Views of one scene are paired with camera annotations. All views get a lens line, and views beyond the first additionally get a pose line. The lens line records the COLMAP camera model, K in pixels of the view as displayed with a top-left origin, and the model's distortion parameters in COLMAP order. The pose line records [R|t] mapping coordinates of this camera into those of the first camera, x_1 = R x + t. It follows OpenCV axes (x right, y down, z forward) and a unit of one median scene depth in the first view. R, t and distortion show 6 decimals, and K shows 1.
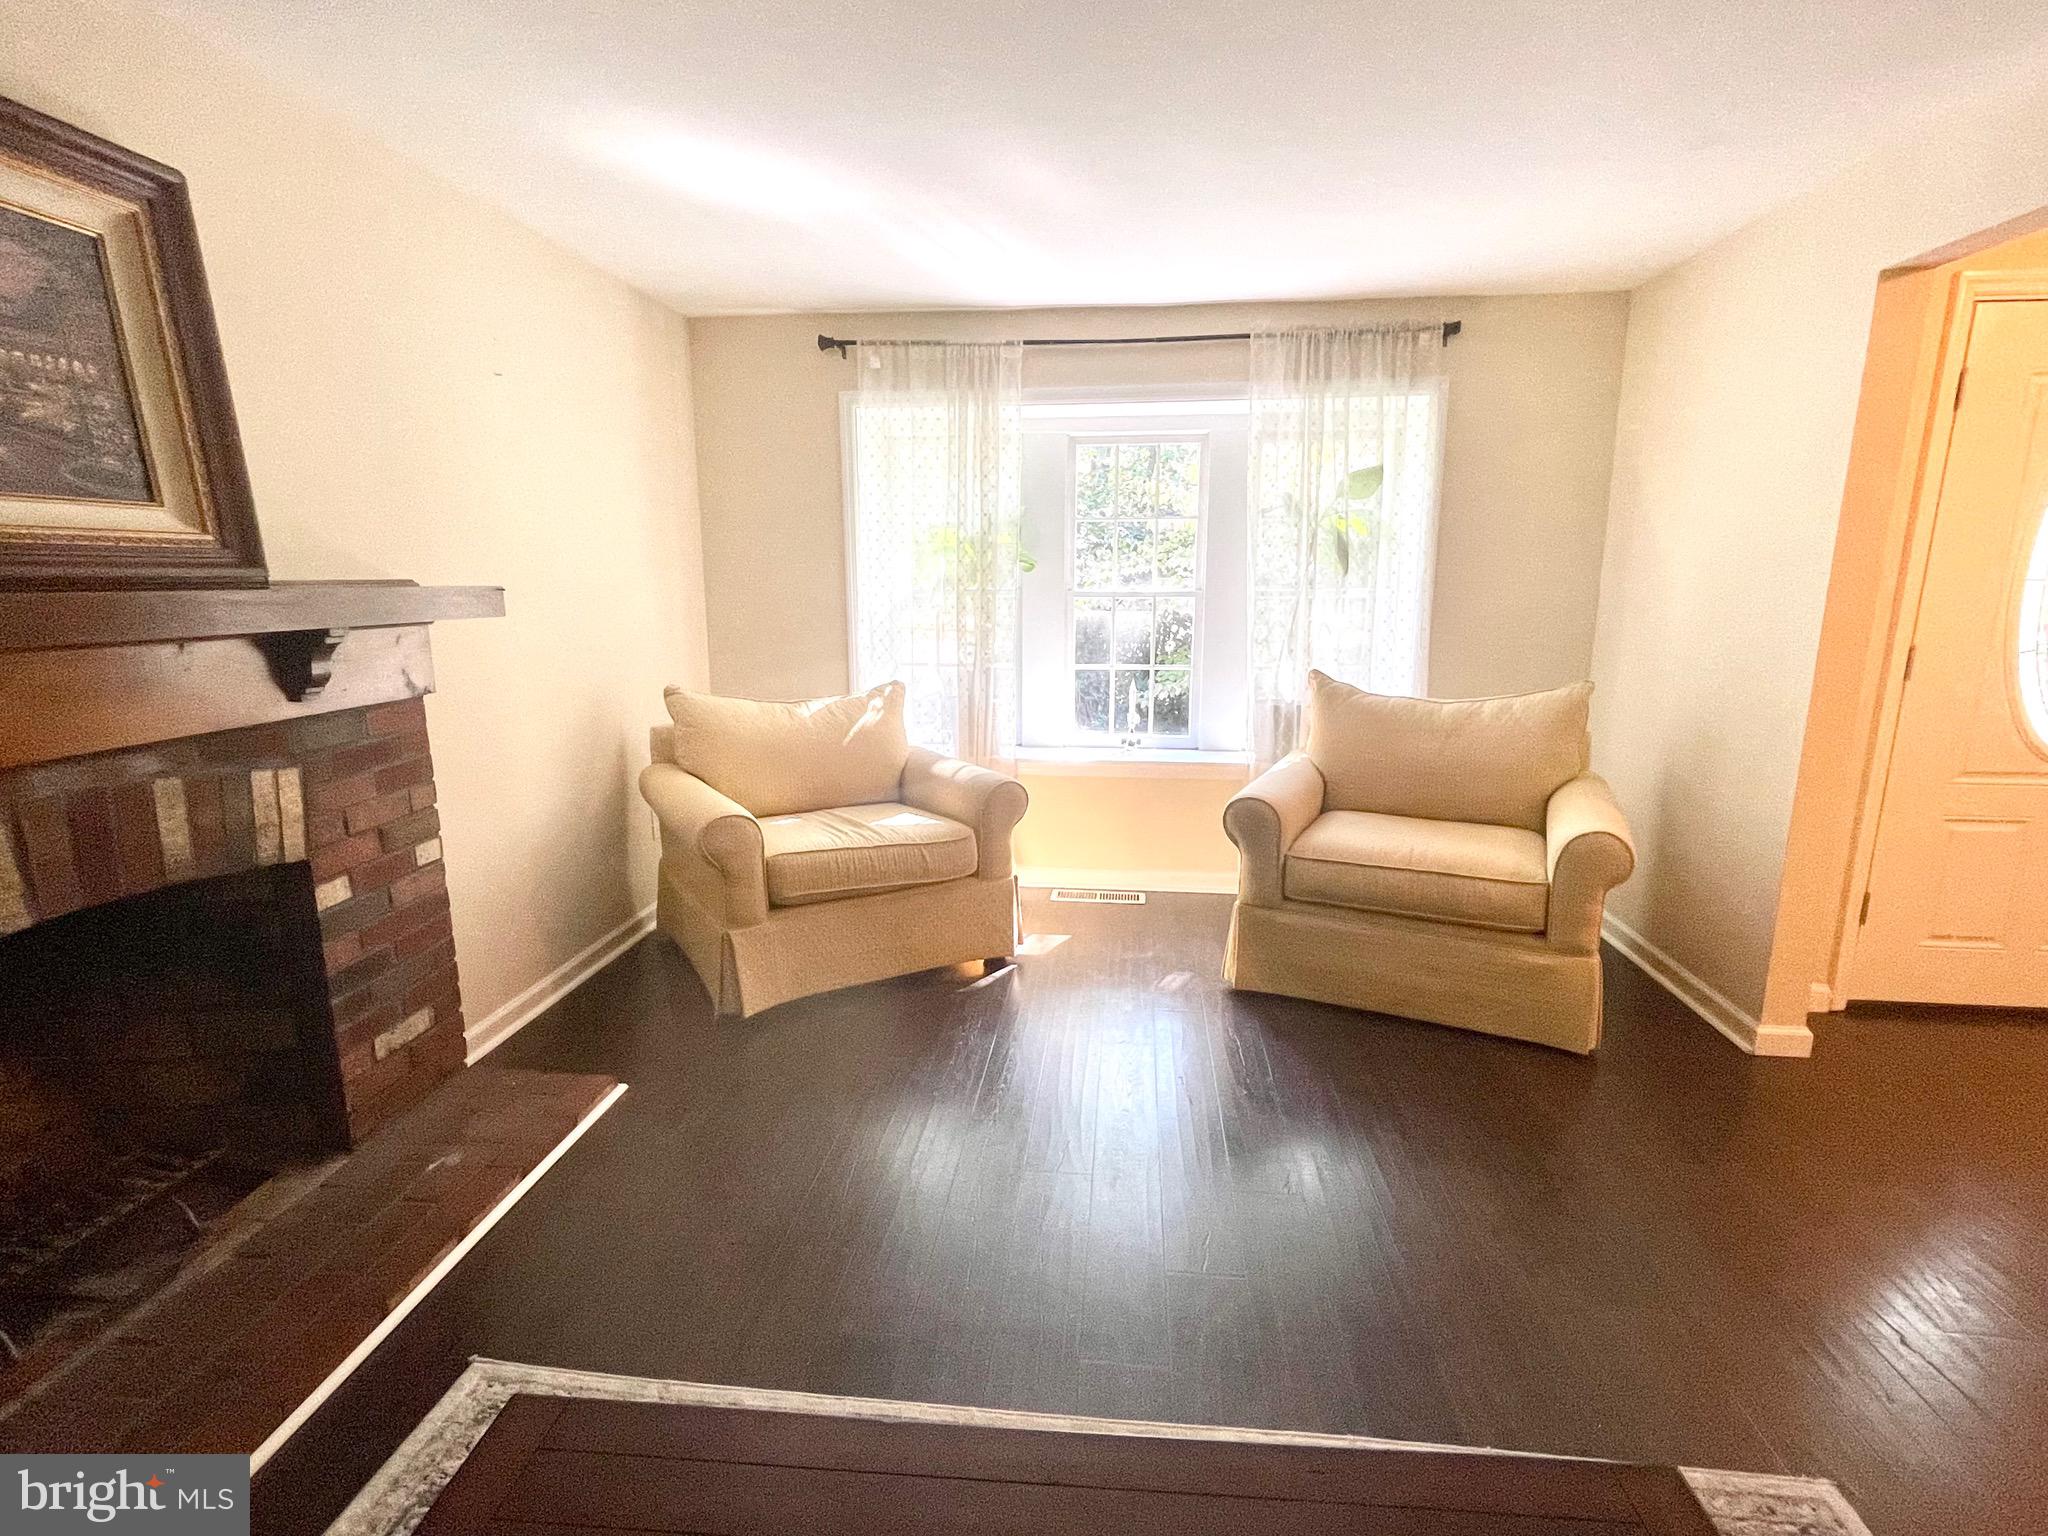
lens RADIAL K [[966.9, 0, 1023.6], [0, 966.9, 768.2], [0, 0, 1]] dist [-0.003216, 0.000404]
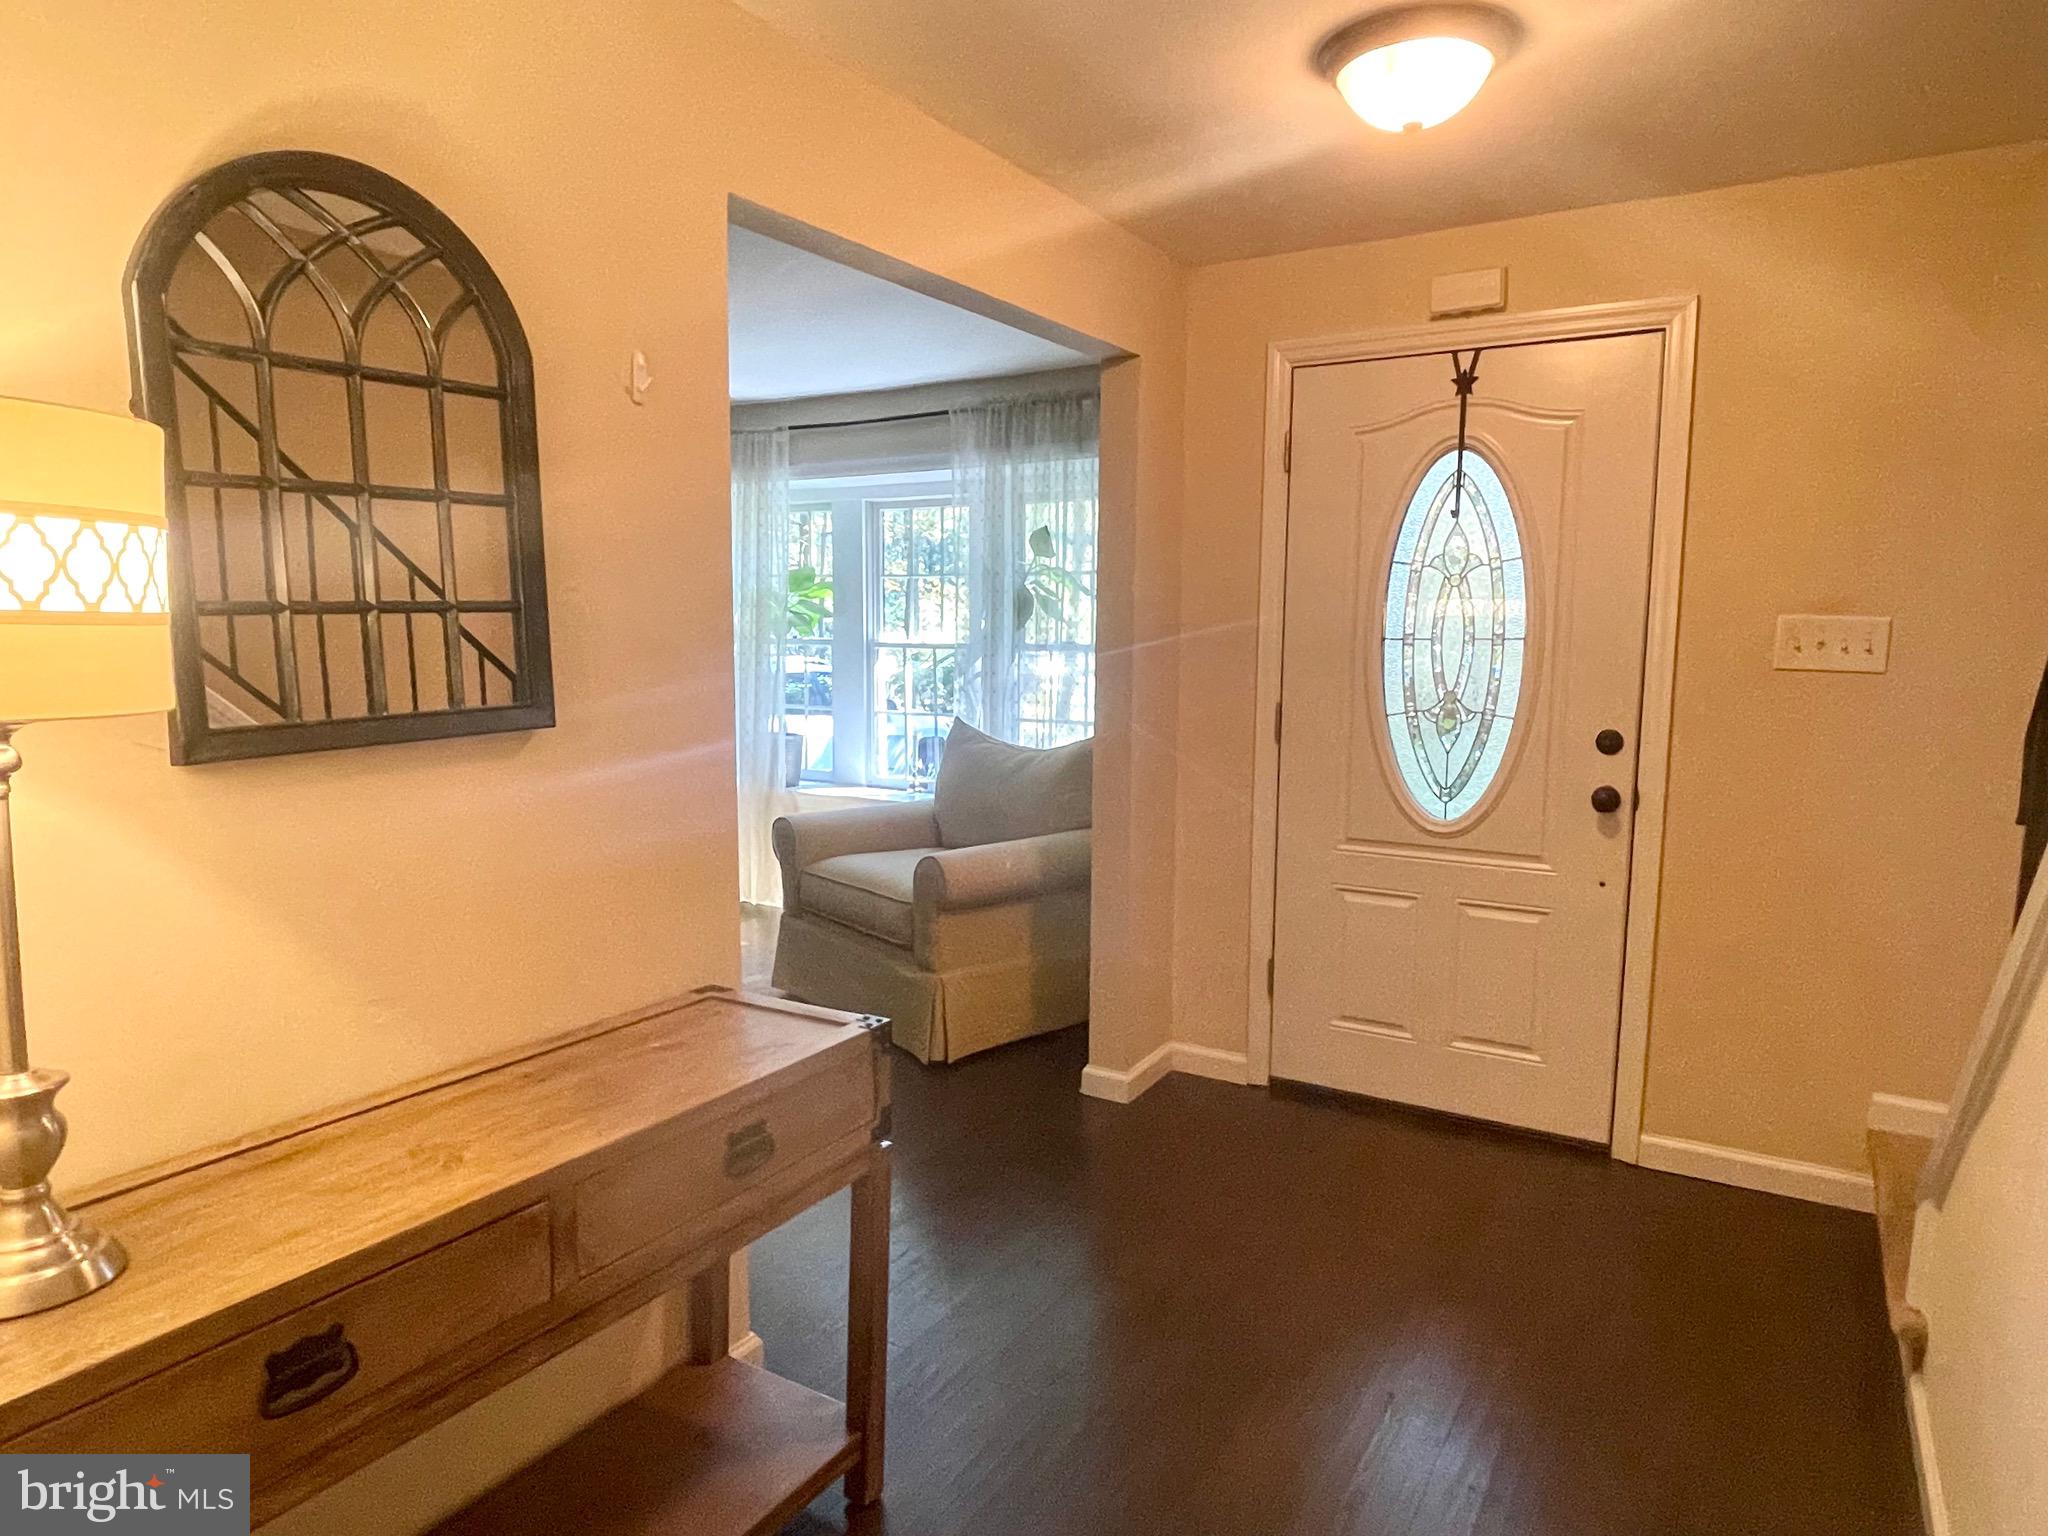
lens RADIAL K [[1246.2, 0, 1029.1], [0, 1246.2, 775.3], [0, 0, 1]] dist [0.000692, -0.000118]
pose [[0.908462, 0.060136, -0.413619, 0.918529], [-0.097084, 0.992890, -0.068877, 0.044554], [0.406537, 0.102728, 0.907841, -0.190076]]
